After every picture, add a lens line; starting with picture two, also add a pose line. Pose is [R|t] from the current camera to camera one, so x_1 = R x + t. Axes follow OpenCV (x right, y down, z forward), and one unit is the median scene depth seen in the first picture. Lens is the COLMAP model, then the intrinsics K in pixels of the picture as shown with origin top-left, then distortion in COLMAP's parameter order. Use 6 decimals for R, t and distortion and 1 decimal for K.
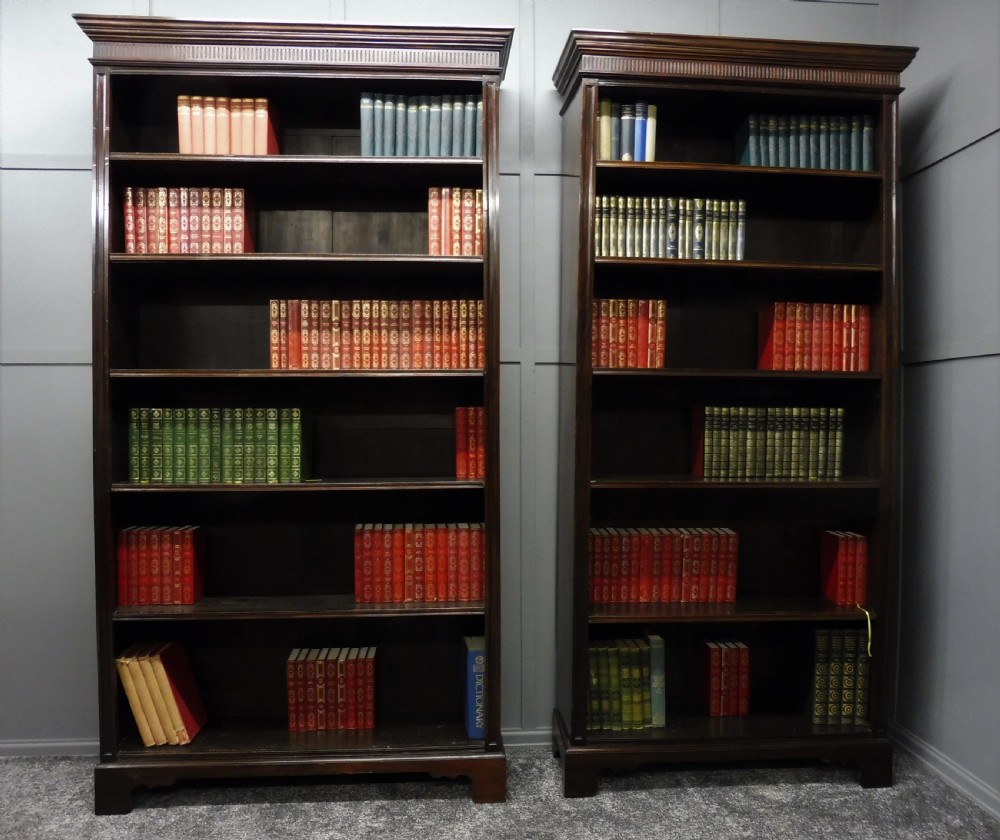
lens RADIAL K [[822.0, 0, 496.3], [0, 822.0, 420.9], [0, 0, 1]] dist [-0.046902, 0.010802]
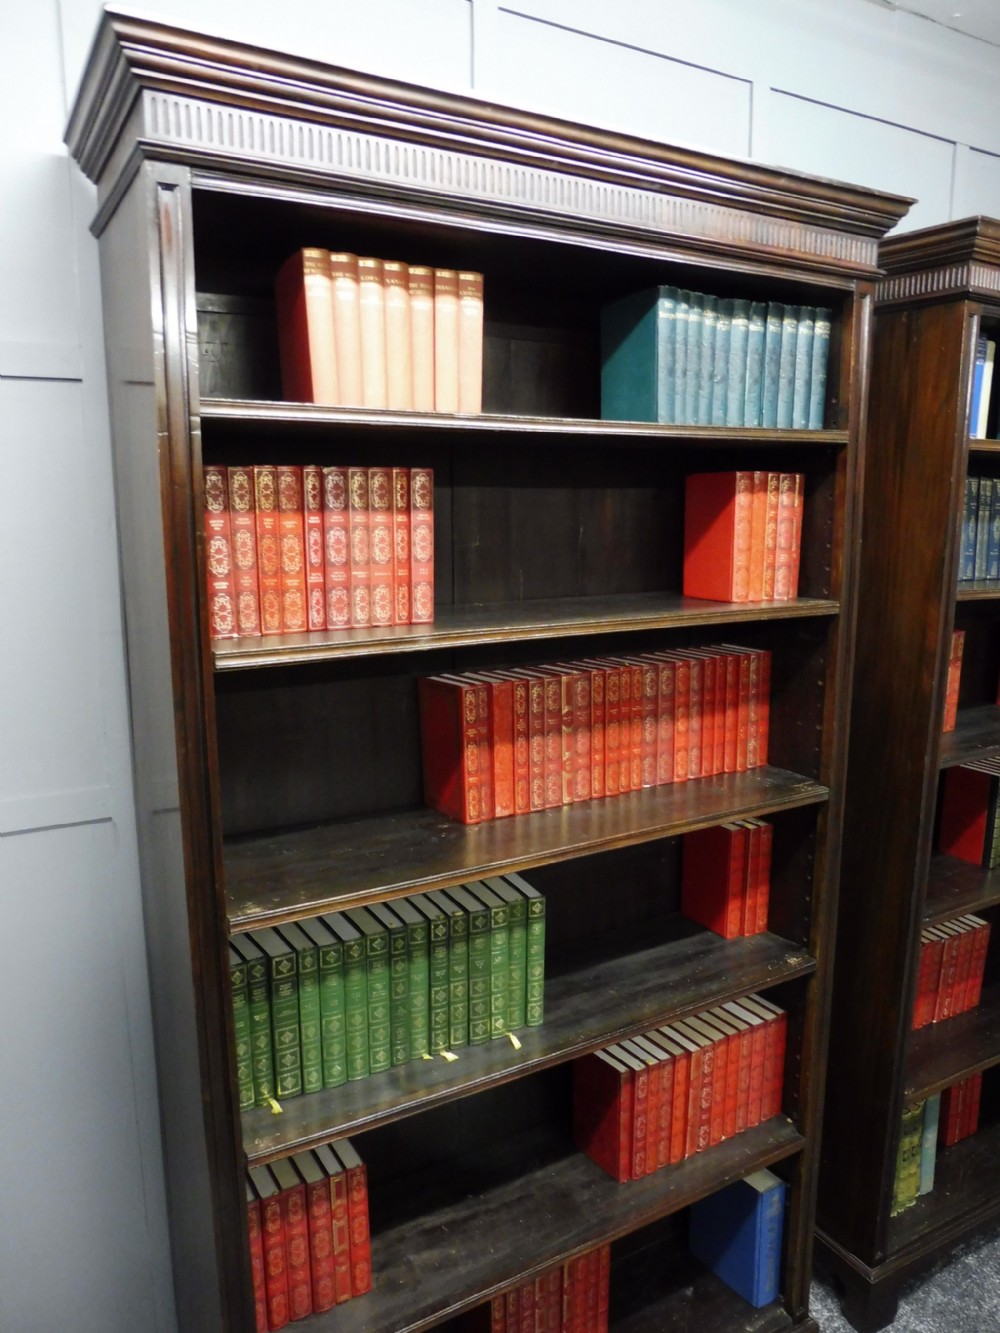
lens RADIAL K [[971.4, 0, 495.1], [0, 971.4, 672.8], [0, 0, 1]] dist [-0.051312, 0.012414]
pose [[0.898442, -0.077777, 0.432149, -0.512836], [0.008445, 0.987066, 0.160093, -0.251419], [-0.439011, -0.140185, 0.887478, 0.461745]]
